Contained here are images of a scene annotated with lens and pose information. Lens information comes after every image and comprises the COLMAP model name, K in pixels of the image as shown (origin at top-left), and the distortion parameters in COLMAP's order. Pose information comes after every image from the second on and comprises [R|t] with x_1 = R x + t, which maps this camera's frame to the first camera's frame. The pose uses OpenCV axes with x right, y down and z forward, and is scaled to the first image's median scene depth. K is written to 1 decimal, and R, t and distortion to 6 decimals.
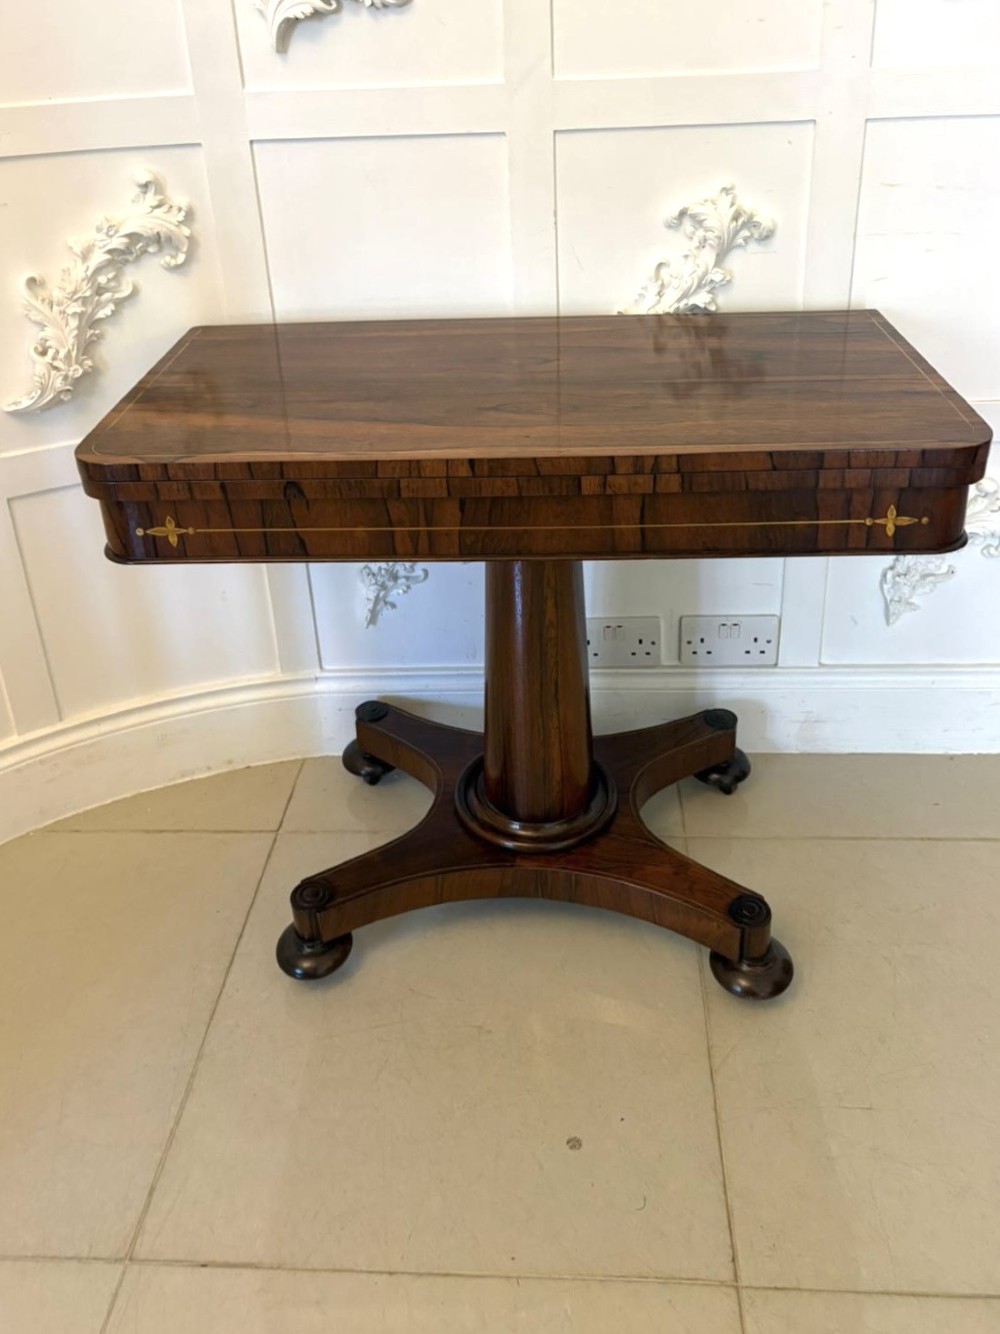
lens RADIAL K [[1083.2, 0, 506.1], [0, 1083.2, 490.3], [0, 0, 1]] dist [0.066767, -0.085000]
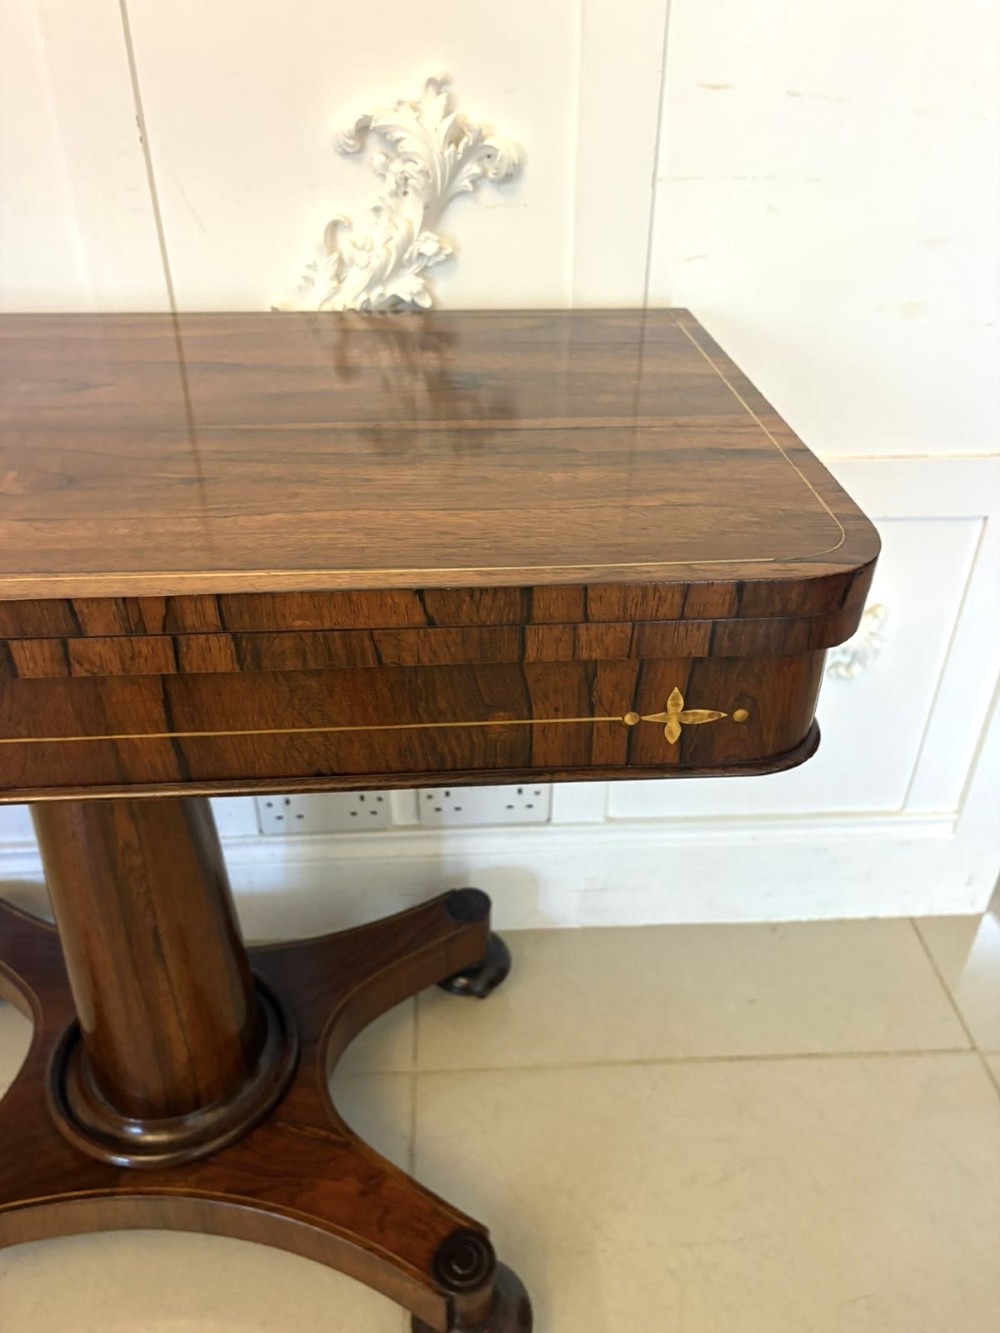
lens RADIAL K [[1012.6, 0, 479.3], [0, 1012.6, 672.1], [0, 0, 1]] dist [0.046046, -0.080094]
pose [[0.995091, -0.018790, 0.097159, 0.164976], [0.004786, 0.989798, 0.142398, -0.044375], [-0.098844, -0.141234, 0.985029, 0.417362]]
